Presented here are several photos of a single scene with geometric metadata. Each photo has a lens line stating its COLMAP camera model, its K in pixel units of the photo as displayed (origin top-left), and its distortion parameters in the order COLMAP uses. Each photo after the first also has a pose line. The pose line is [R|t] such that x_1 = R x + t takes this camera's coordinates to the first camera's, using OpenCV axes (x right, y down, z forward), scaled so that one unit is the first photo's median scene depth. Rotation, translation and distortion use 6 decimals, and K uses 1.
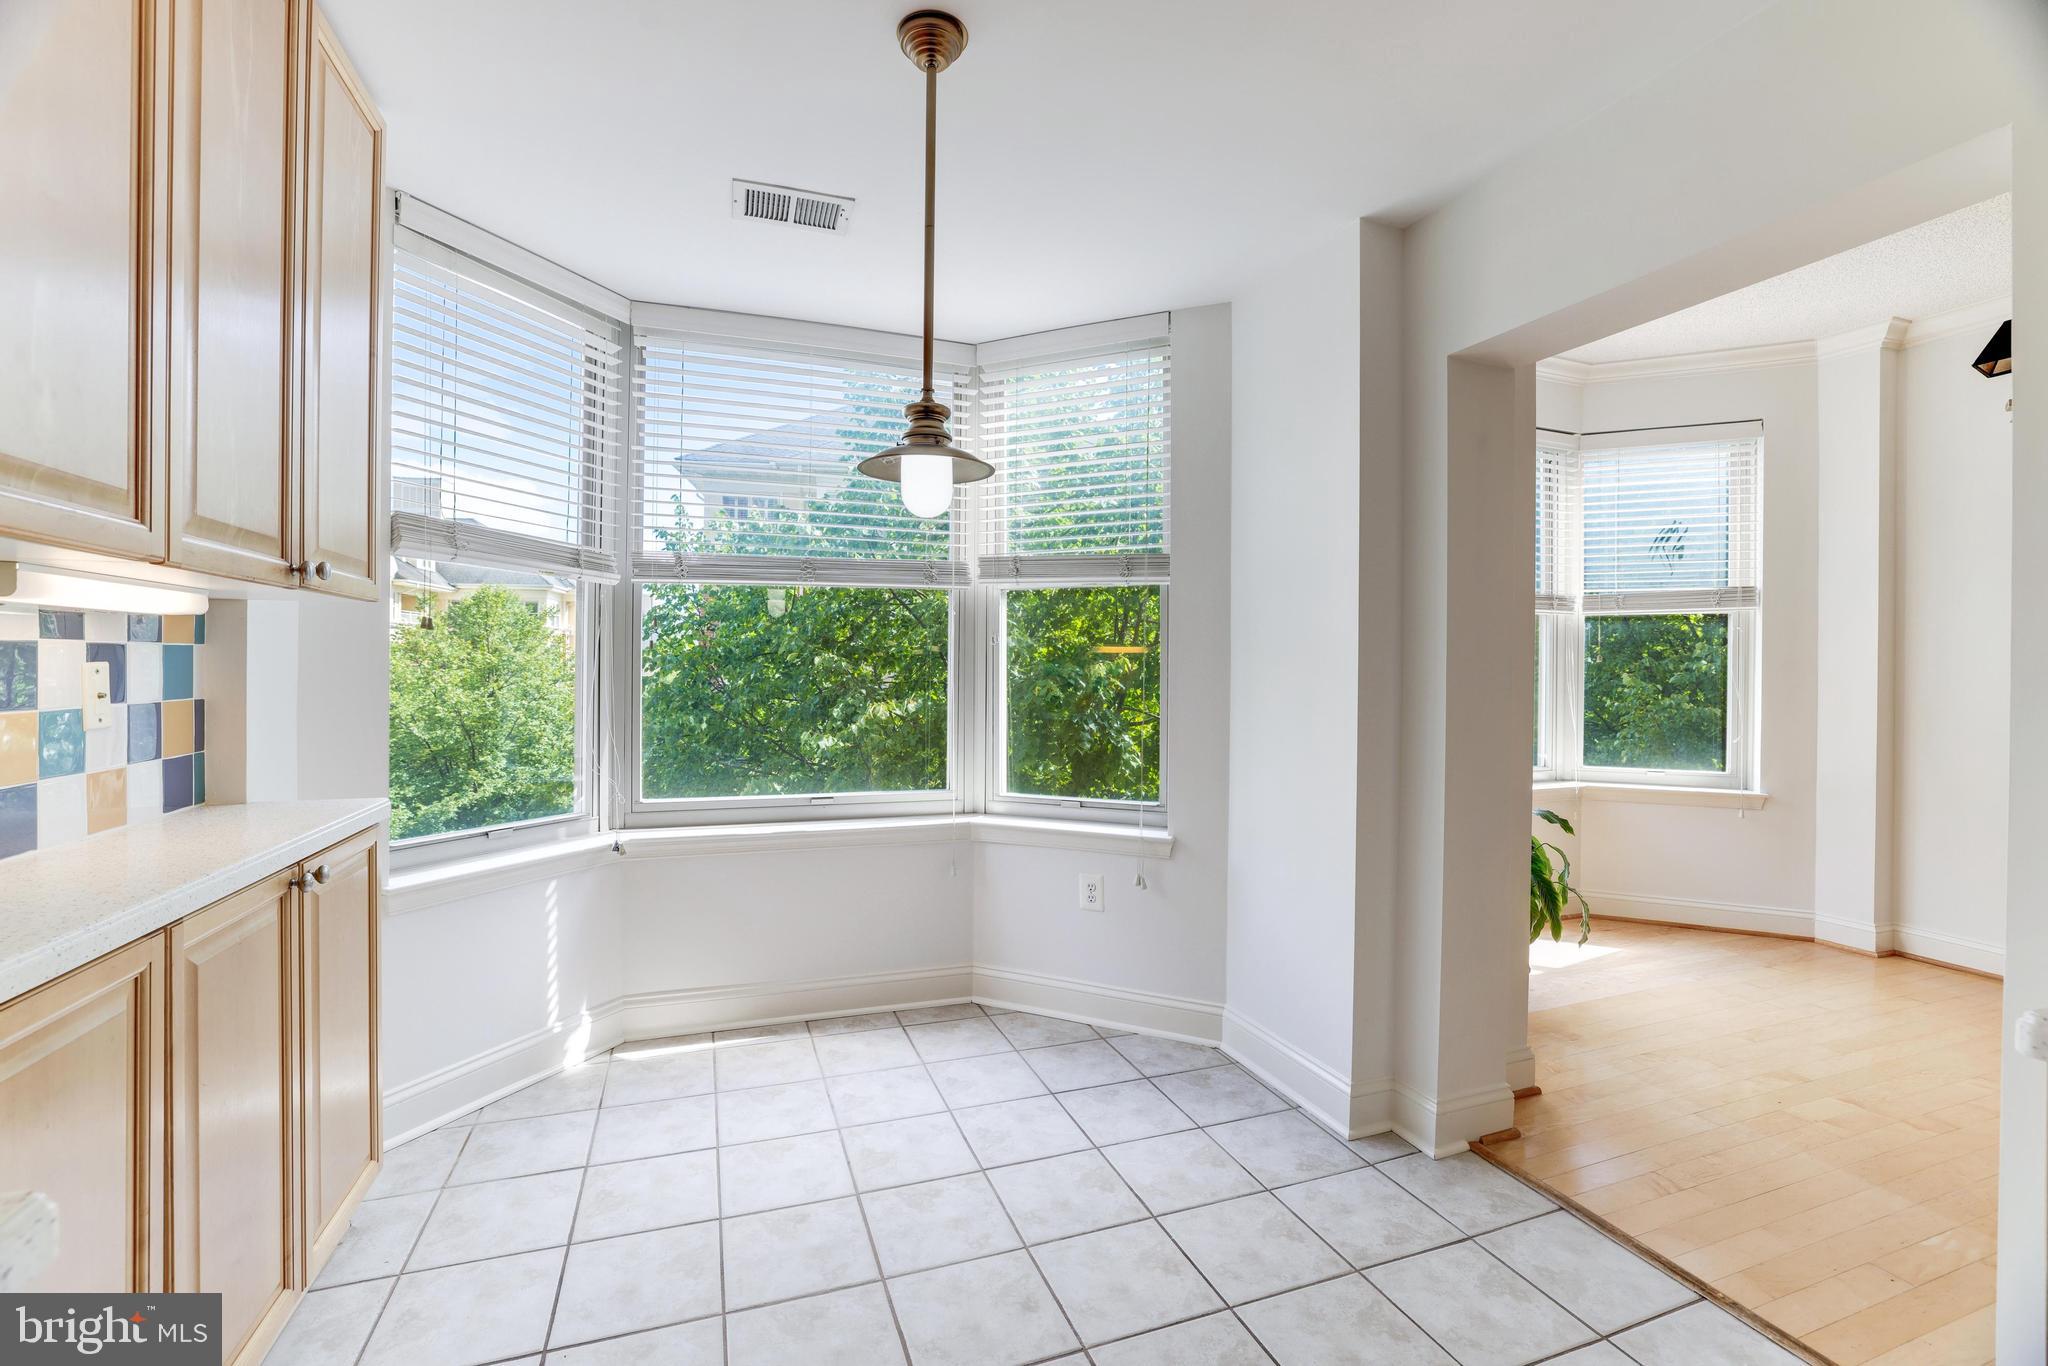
lens RADIAL K [[890.3, 0, 1022.9], [0, 890.3, 670.5], [0, 0, 1]] dist [-0.053089, 0.021875]
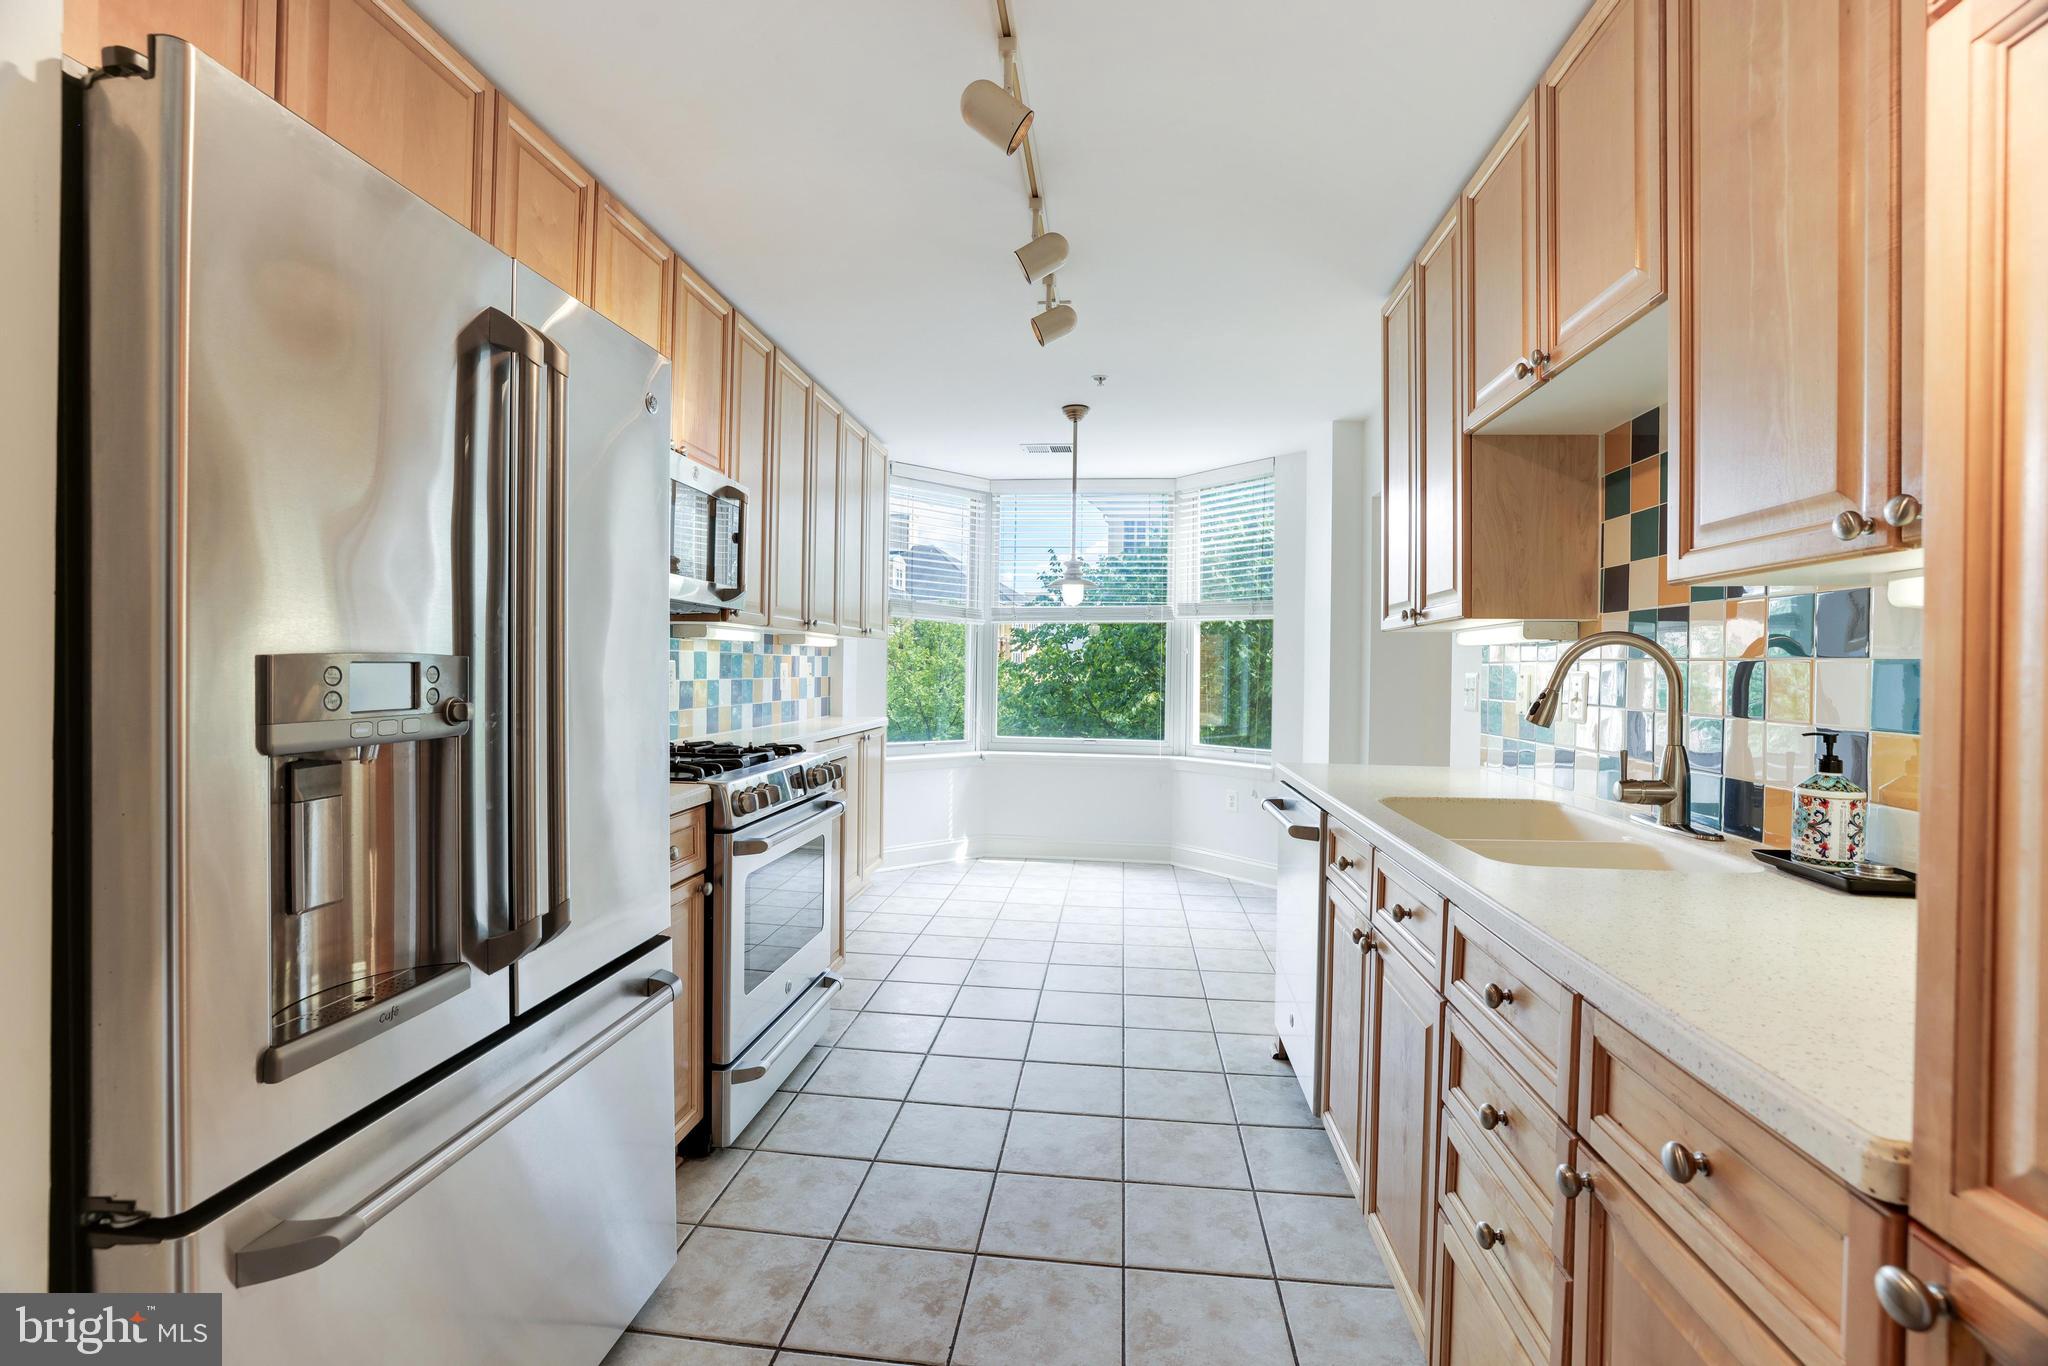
lens RADIAL K [[890.3, 0, 1022.9], [0, 890.3, 670.5], [0, 0, 1]] dist [-0.053089, 0.021875]
pose [[0.895811, 0.006749, -0.444383, 0.488693], [-0.009241, 0.999951, -0.003441, 0.010513], [0.444338, 0.007189, 0.895830, -0.725738]]
